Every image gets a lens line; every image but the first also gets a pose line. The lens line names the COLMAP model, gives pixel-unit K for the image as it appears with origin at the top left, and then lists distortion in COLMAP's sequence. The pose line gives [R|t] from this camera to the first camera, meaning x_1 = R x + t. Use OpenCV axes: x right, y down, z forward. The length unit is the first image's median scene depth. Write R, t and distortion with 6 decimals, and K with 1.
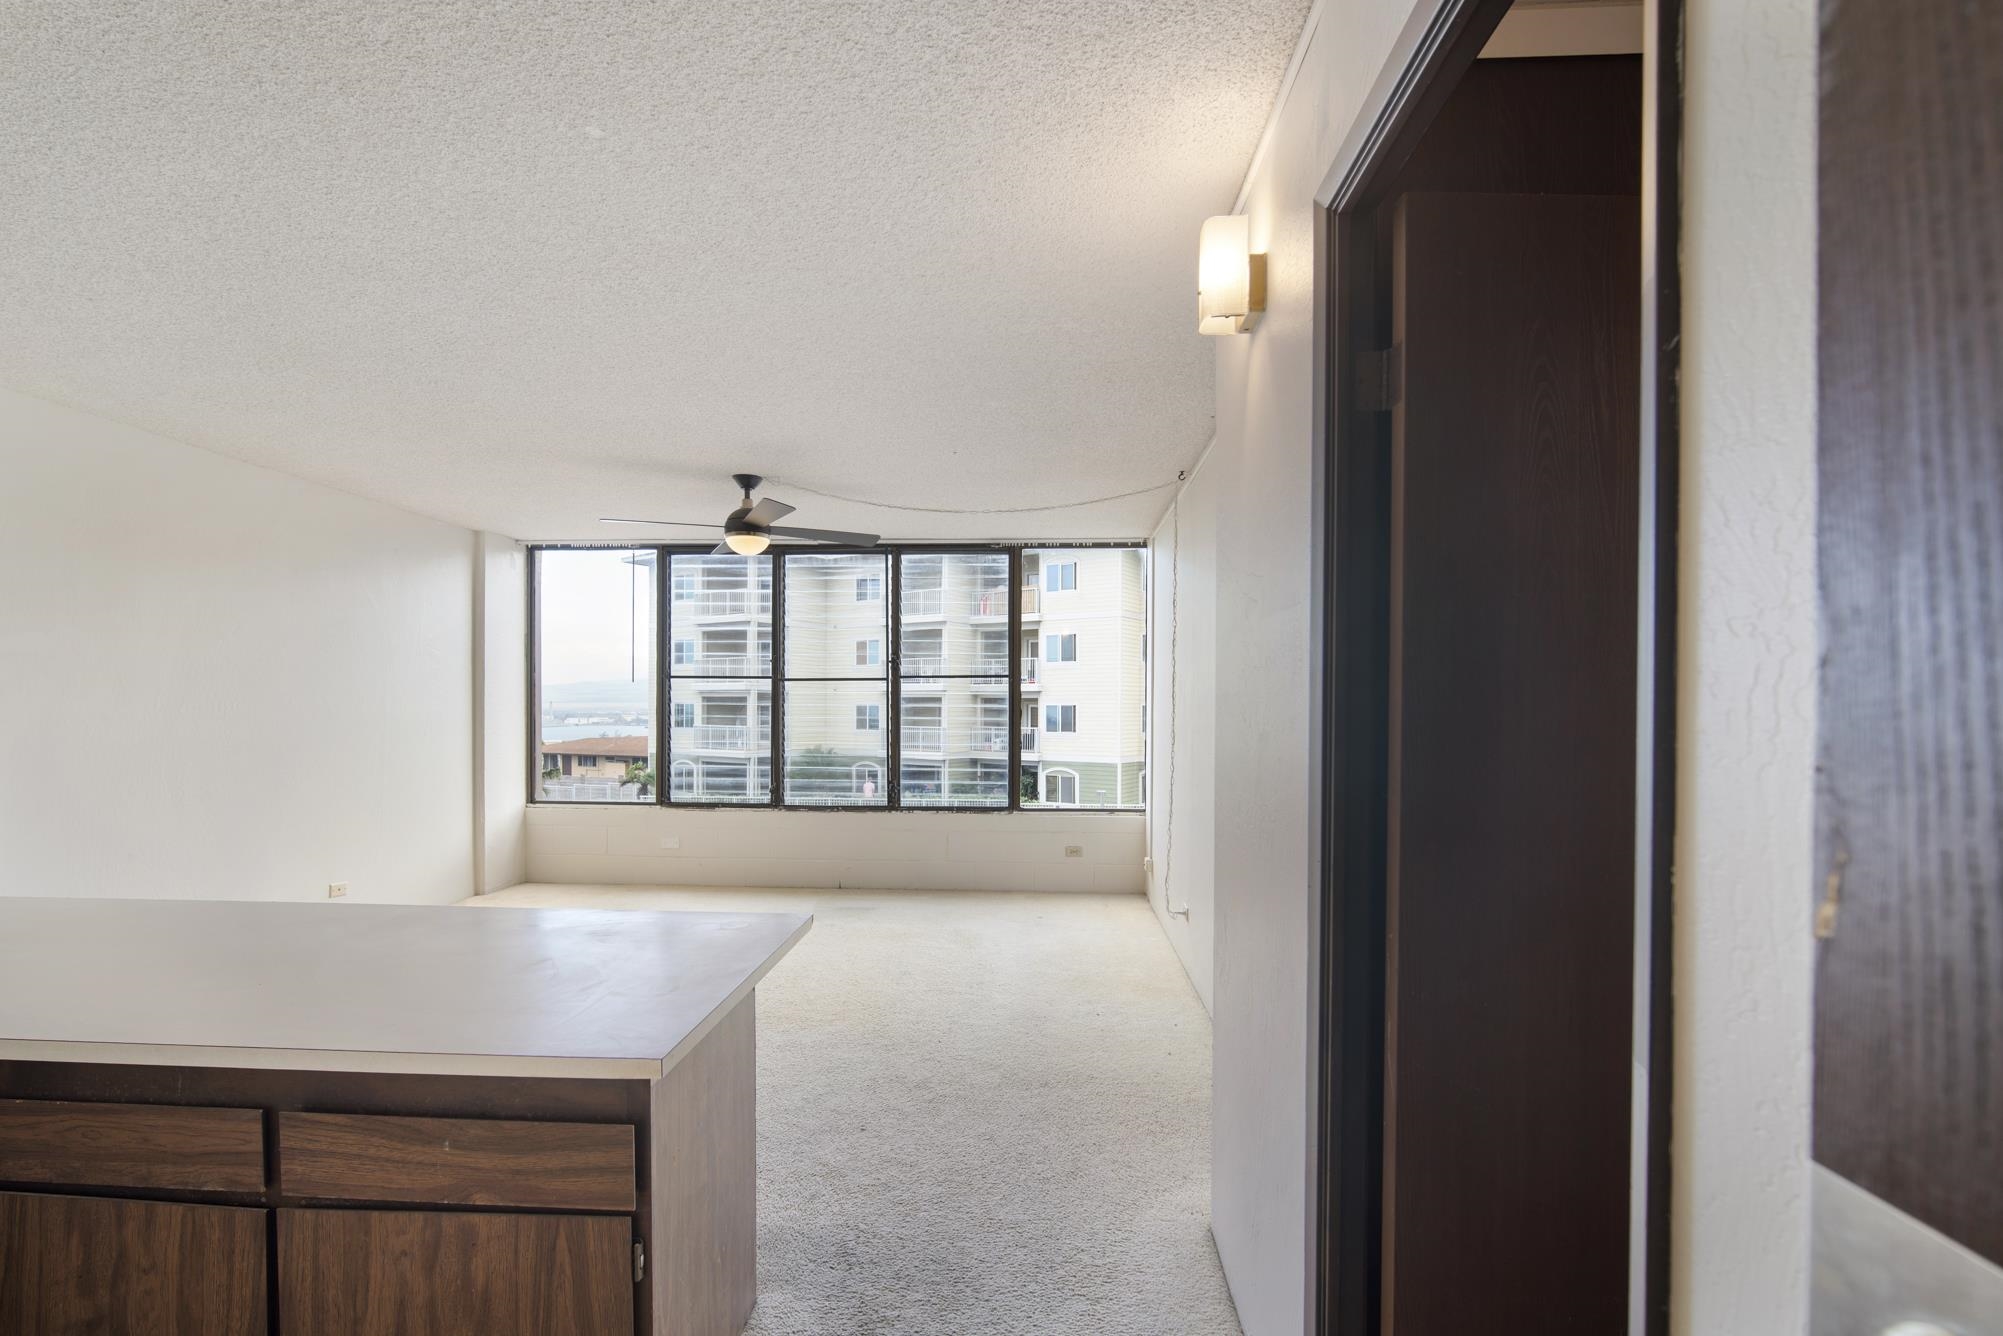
lens RADIAL K [[889.9, 0, 999.7], [0, 889.9, 708.8], [0, 0, 1]] dist [-0.014348, 0.005352]
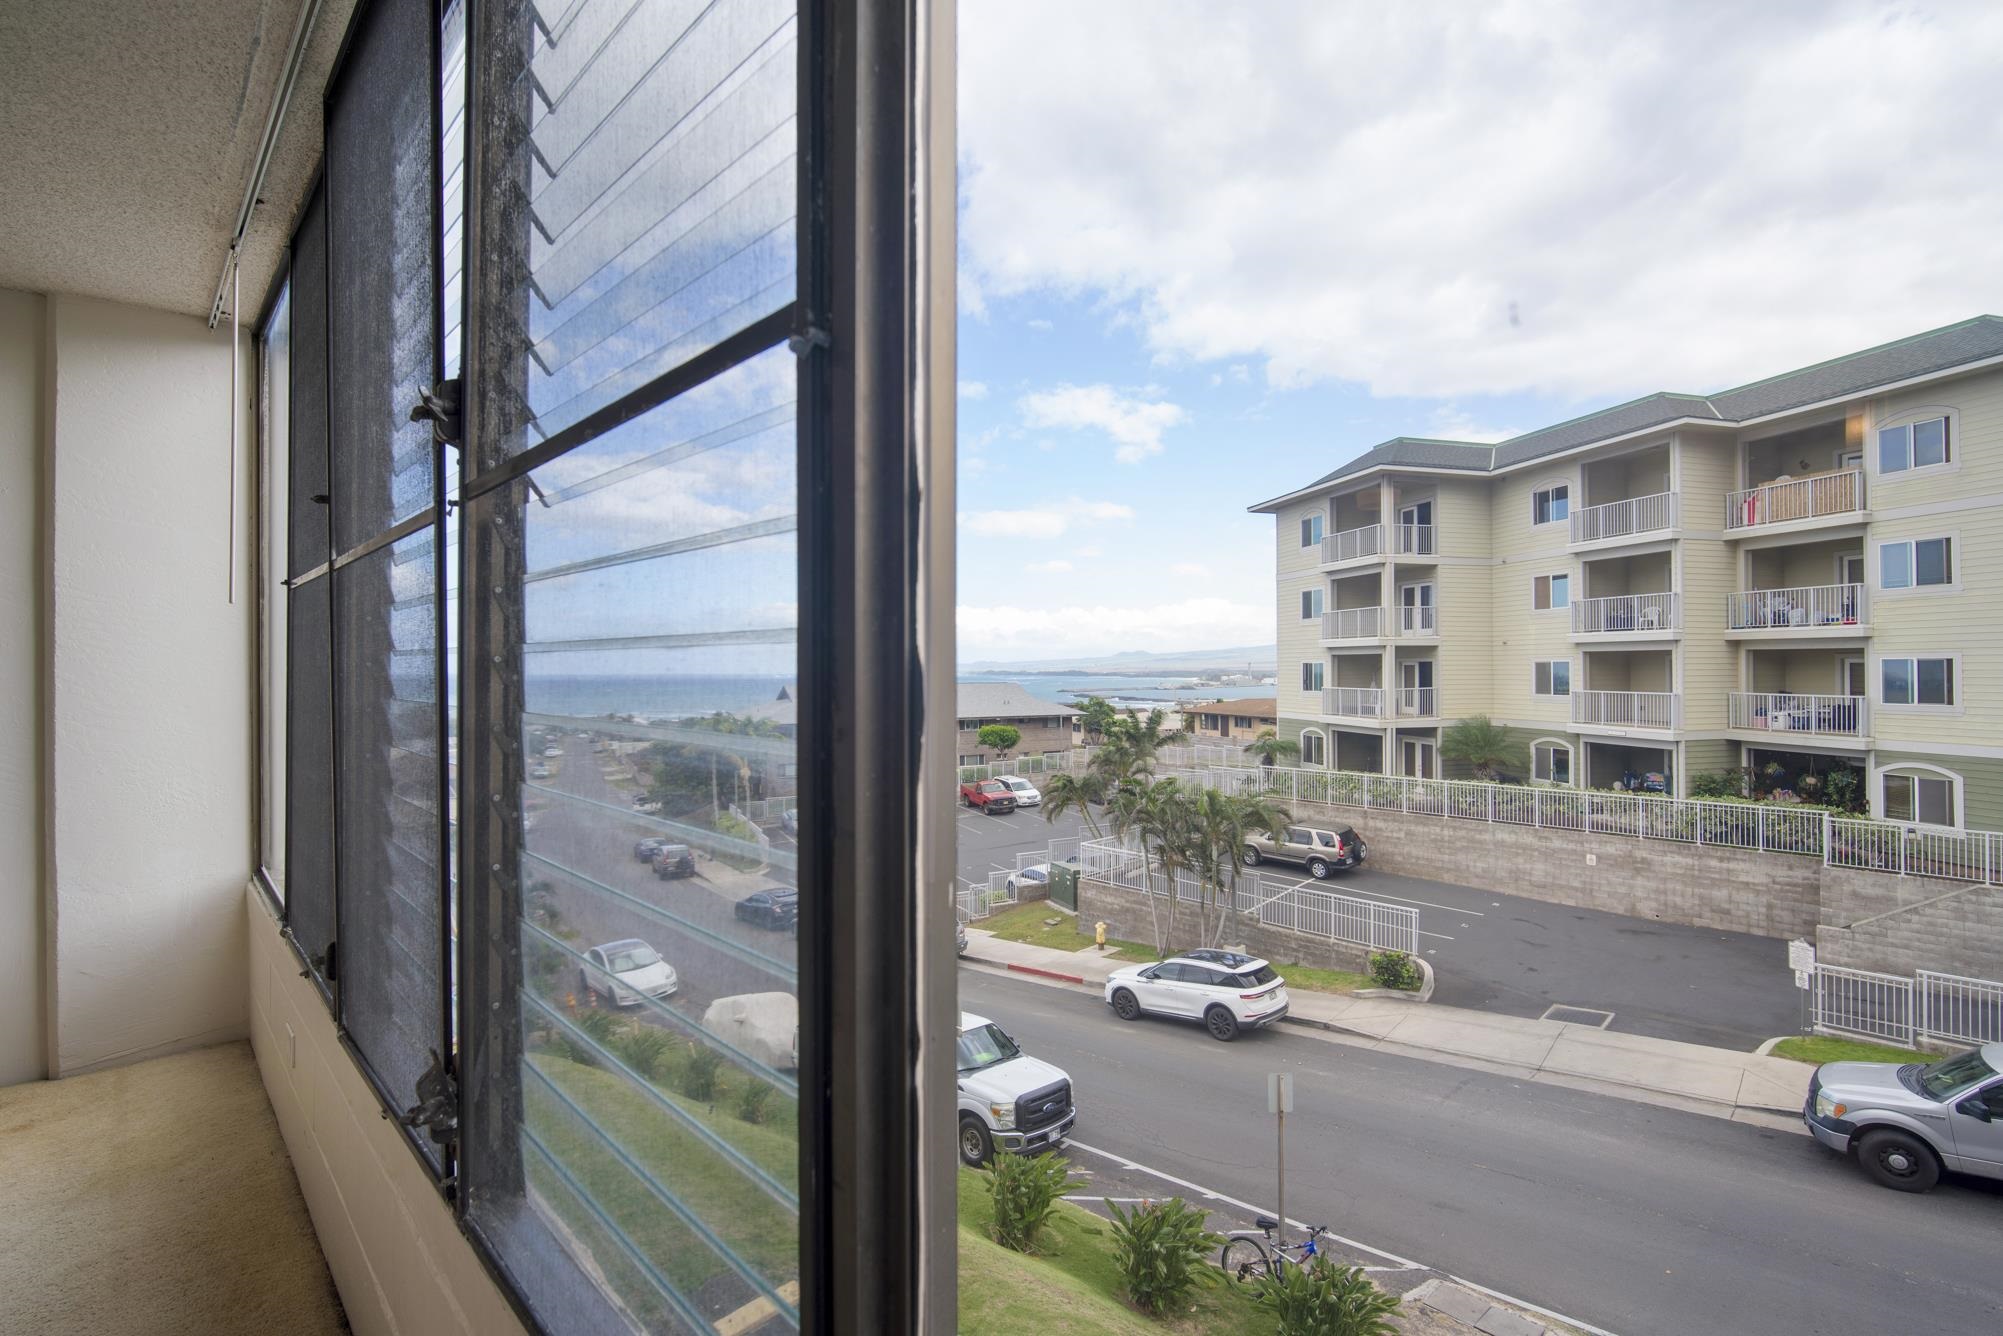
lens RADIAL K [[889.9, 0, 1021.8], [0, 889.9, 662.2], [0, 0, 1]] dist [-0.014348, 0.005352]
pose [[0.745050, -0.011386, -0.666911, 0.018849], [0.006832, 0.999932, -0.009440, 0.000326], [0.666974, 0.002477, 0.745077, 0.193146]]
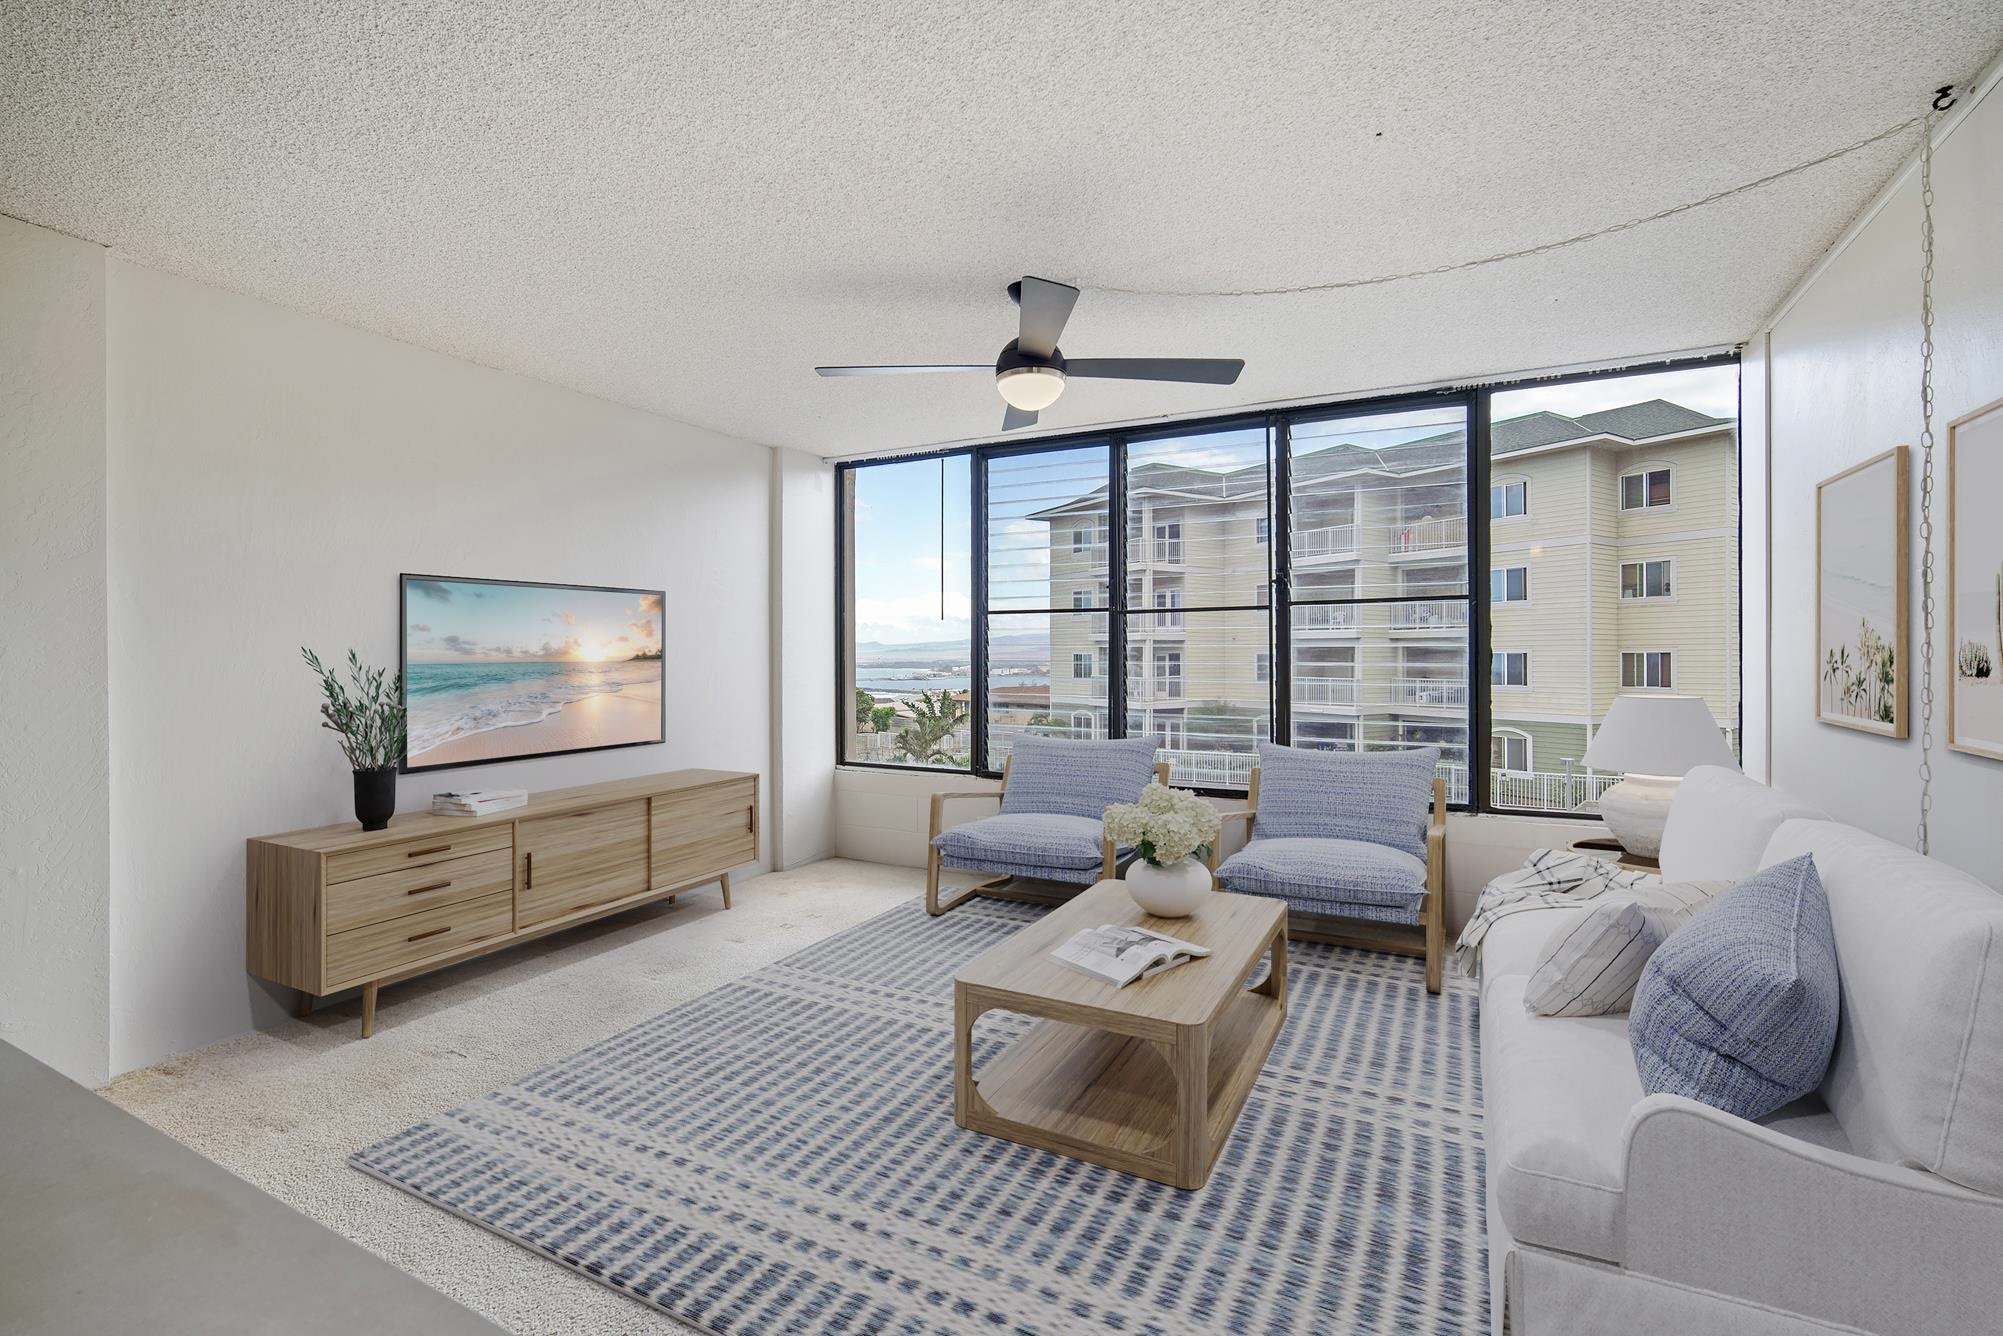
lens RADIAL K [[889.9, 0, 1014.0], [0, 889.9, 655.7], [0, 0, 1]] dist [-0.014348, 0.005352]
pose [[0.908327, -0.005307, -0.418228, -0.004053], [0.003556, 0.999981, -0.004965, 0.001373], [0.418246, 0.003023, 0.908329, 0.061221]]
